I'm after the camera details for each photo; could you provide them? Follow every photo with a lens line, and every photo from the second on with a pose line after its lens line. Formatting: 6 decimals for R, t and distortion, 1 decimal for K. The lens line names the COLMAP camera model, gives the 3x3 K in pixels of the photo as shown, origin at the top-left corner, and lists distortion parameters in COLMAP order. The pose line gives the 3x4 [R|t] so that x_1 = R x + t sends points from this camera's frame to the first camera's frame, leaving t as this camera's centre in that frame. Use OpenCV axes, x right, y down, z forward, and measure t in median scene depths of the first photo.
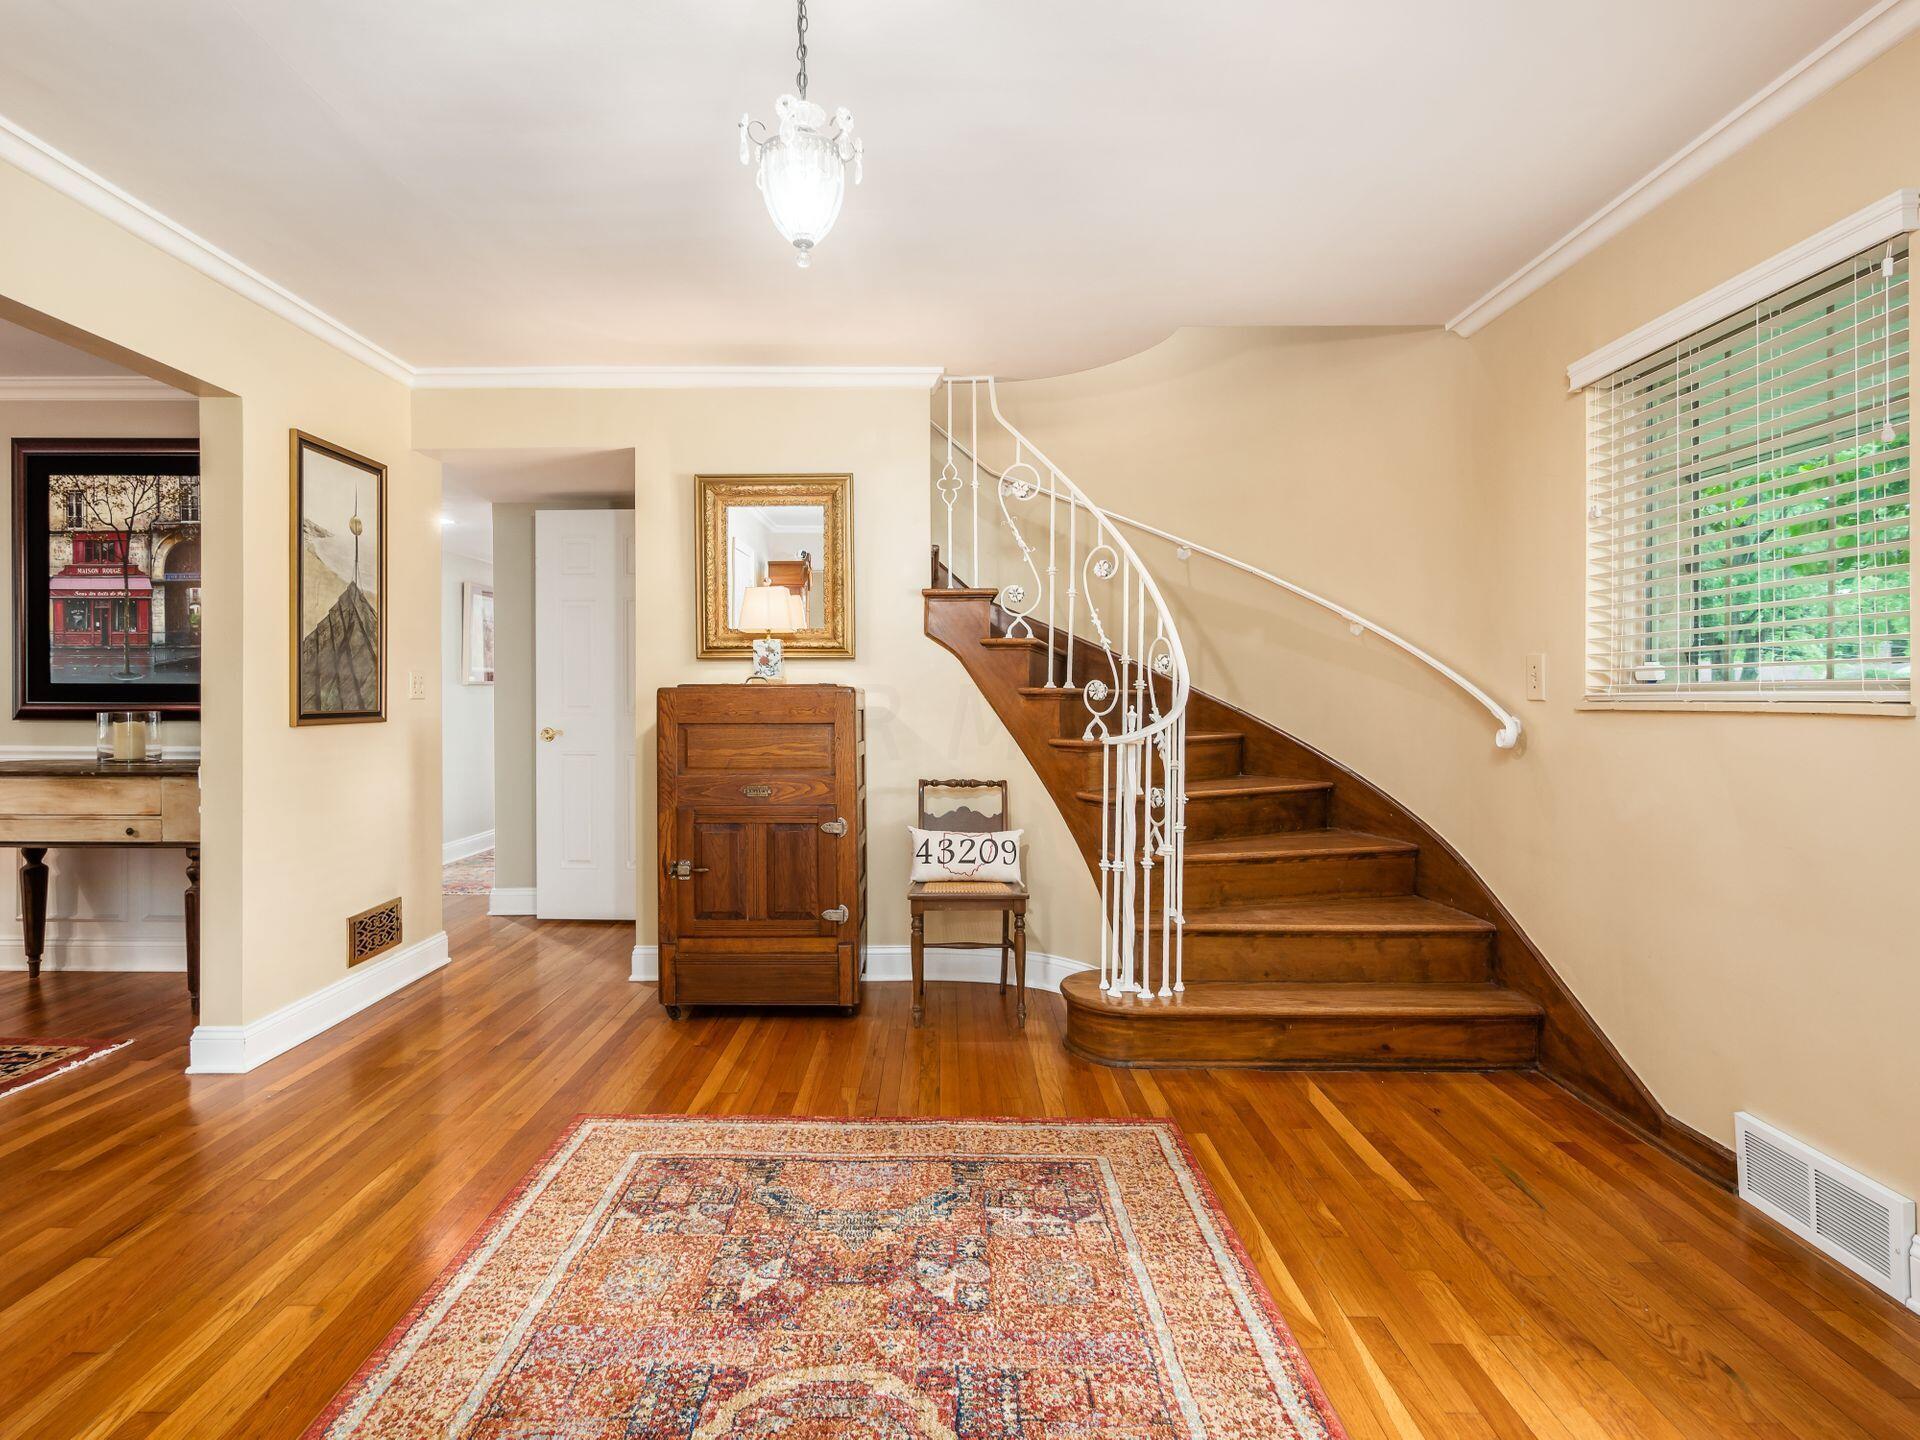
lens RADIAL K [[991.3, 0, 957.6], [0, 991.3, 717.4], [0, 0, 1]] dist [-0.003604, 0.002460]
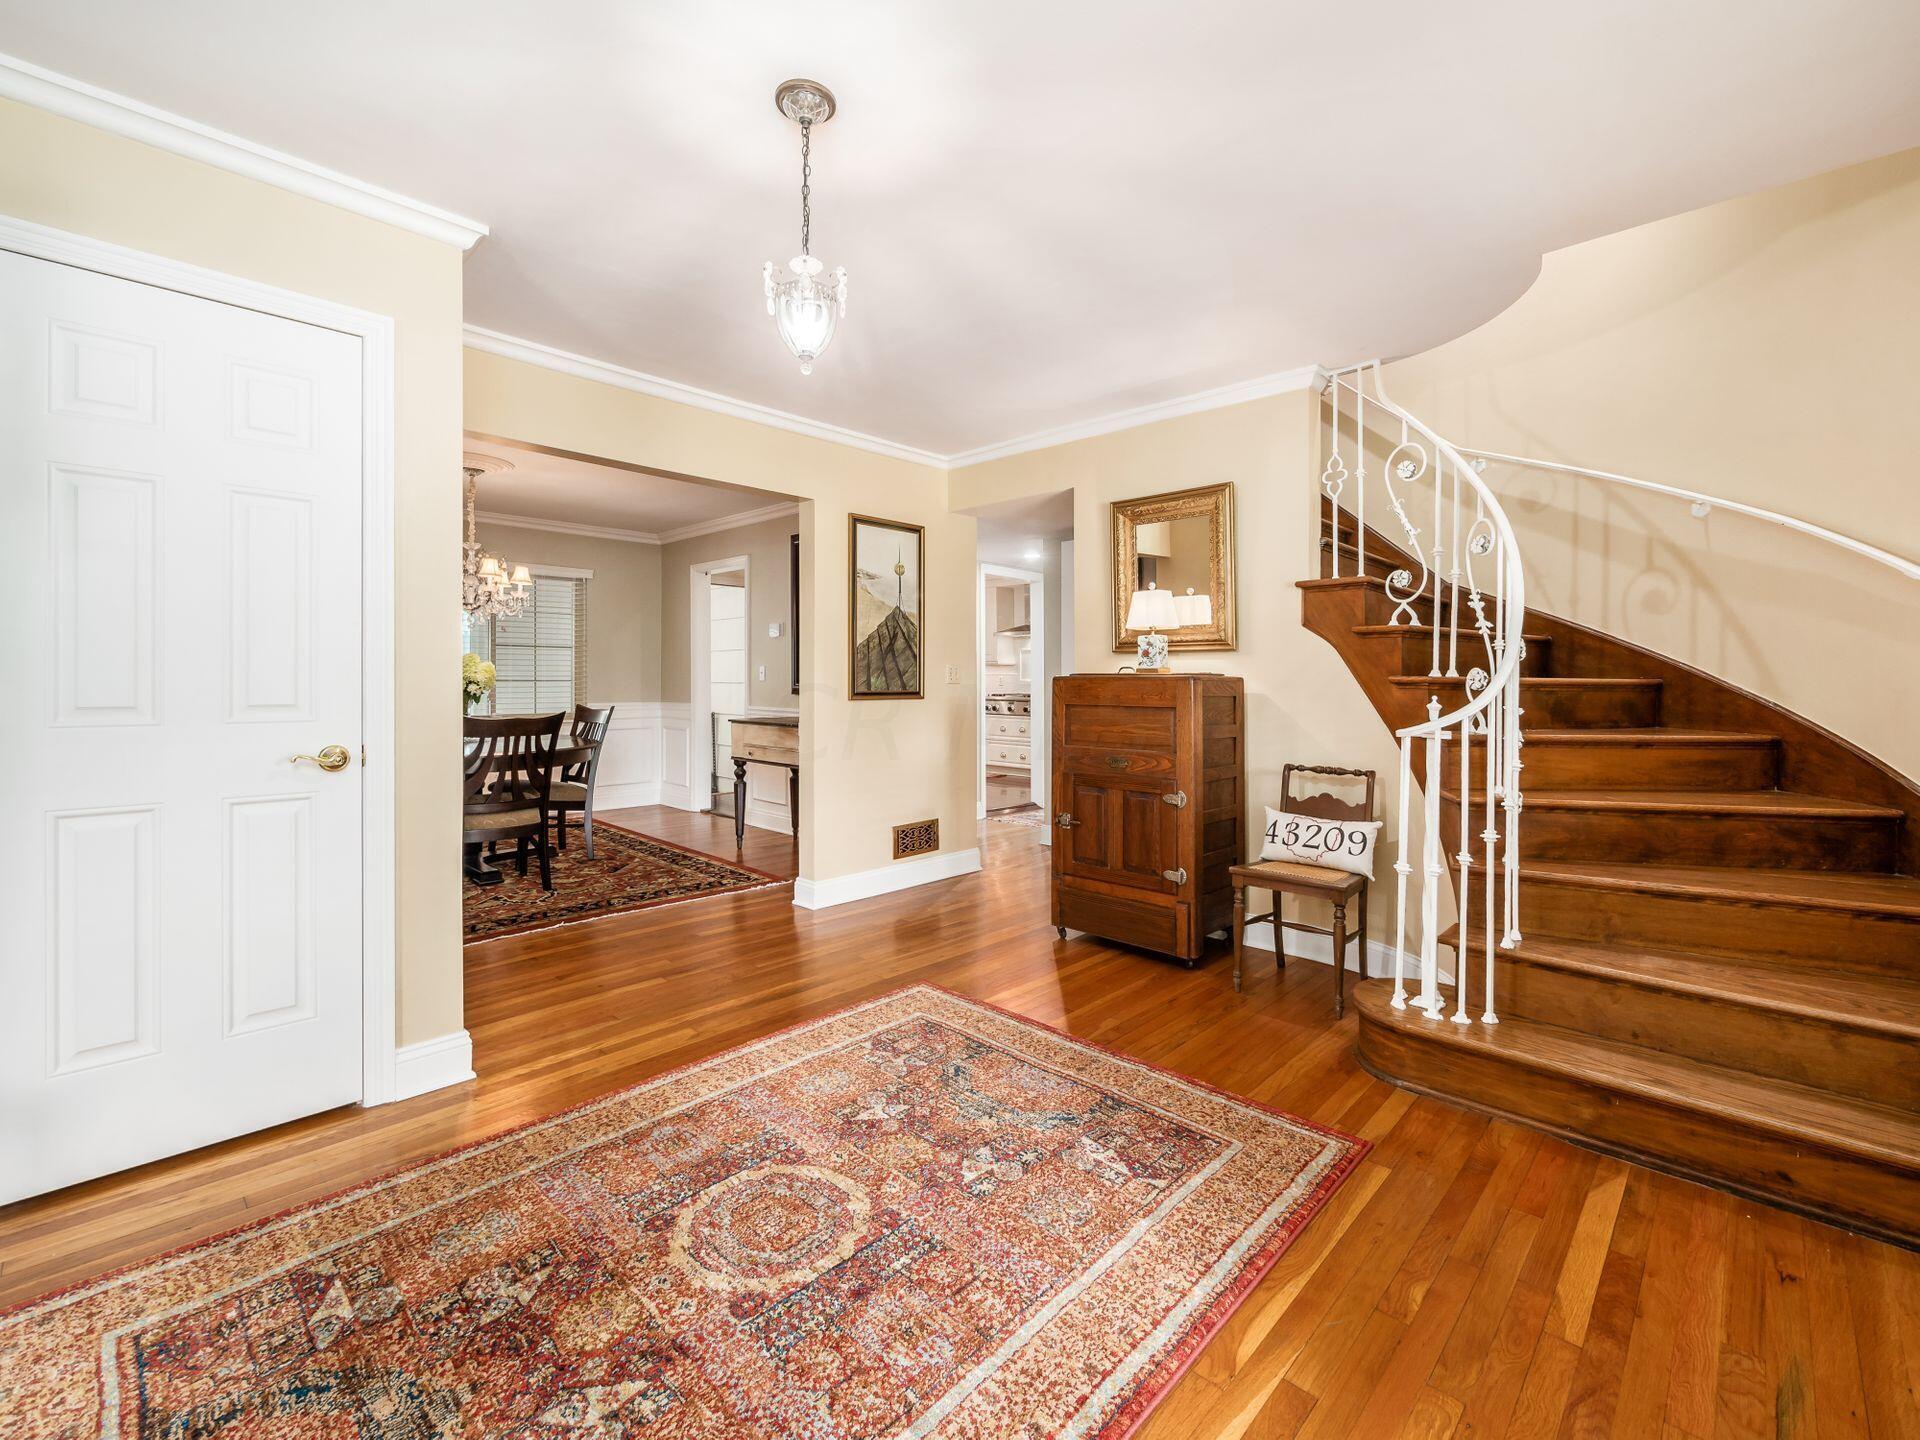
lens RADIAL K [[844.0, 0, 956.8], [0, 844.0, 702.4], [0, 0, 1]] dist [-0.007802, 0.000746]
pose [[0.724582, 0.021707, -0.688847, 0.359619], [-0.021108, 0.999734, 0.009300, -0.003392], [0.688866, 0.007801, 0.724847, 0.126230]]
